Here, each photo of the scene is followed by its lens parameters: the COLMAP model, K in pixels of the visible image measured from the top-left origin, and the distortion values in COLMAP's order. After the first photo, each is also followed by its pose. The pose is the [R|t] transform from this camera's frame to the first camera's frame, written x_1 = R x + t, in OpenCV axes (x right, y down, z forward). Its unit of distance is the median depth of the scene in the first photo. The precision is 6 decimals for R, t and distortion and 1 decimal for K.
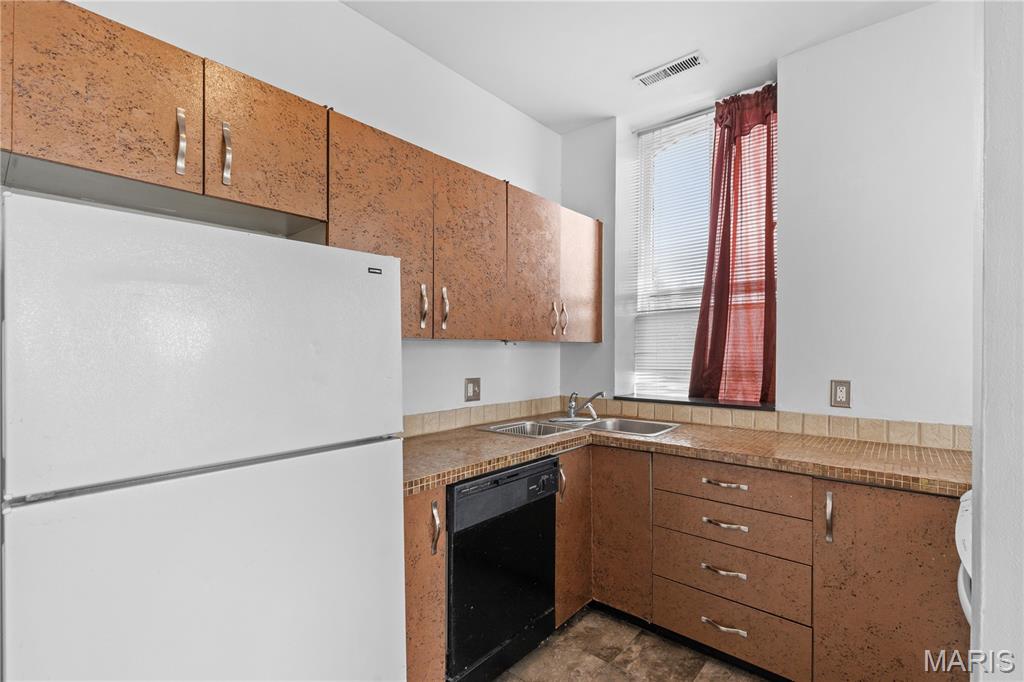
lens RADIAL K [[469.3, 0, 511.3], [0, 469.3, 343.8], [0, 0, 1]] dist [-0.000743, -0.000506]
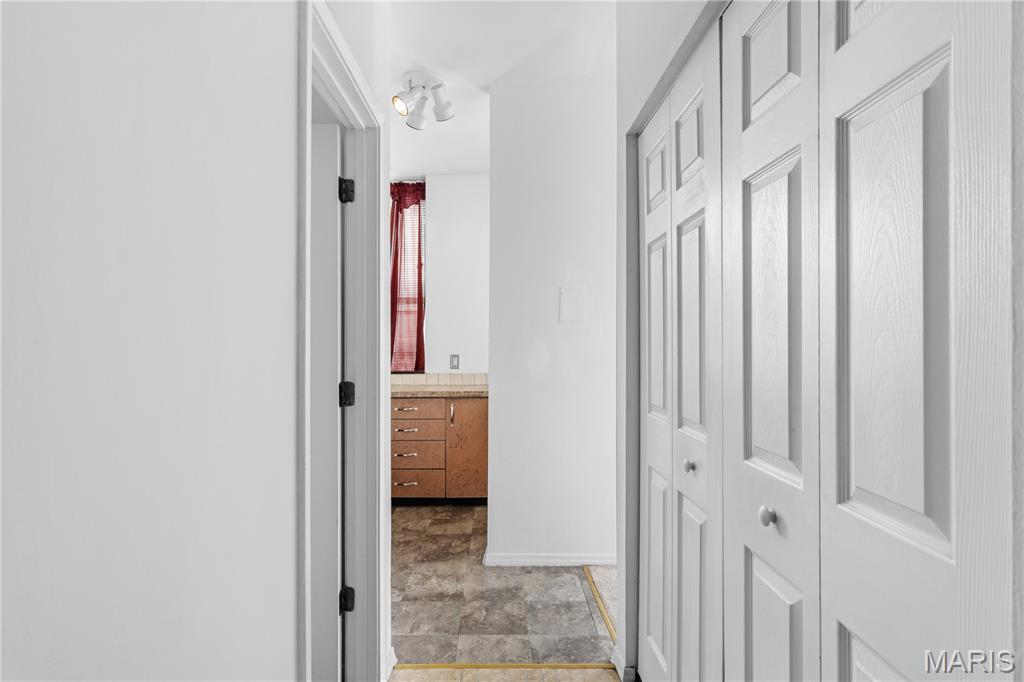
lens RADIAL K [[532.0, 0, 510.5], [0, 532.0, 338.9], [0, 0, 1]] dist [-0.001231, -0.000048]
pose [[0.744676, -0.007483, 0.667384, -0.539323], [-0.000559, 0.999930, 0.011836, -0.010656], [-0.667426, -0.009187, 0.744619, -0.716368]]
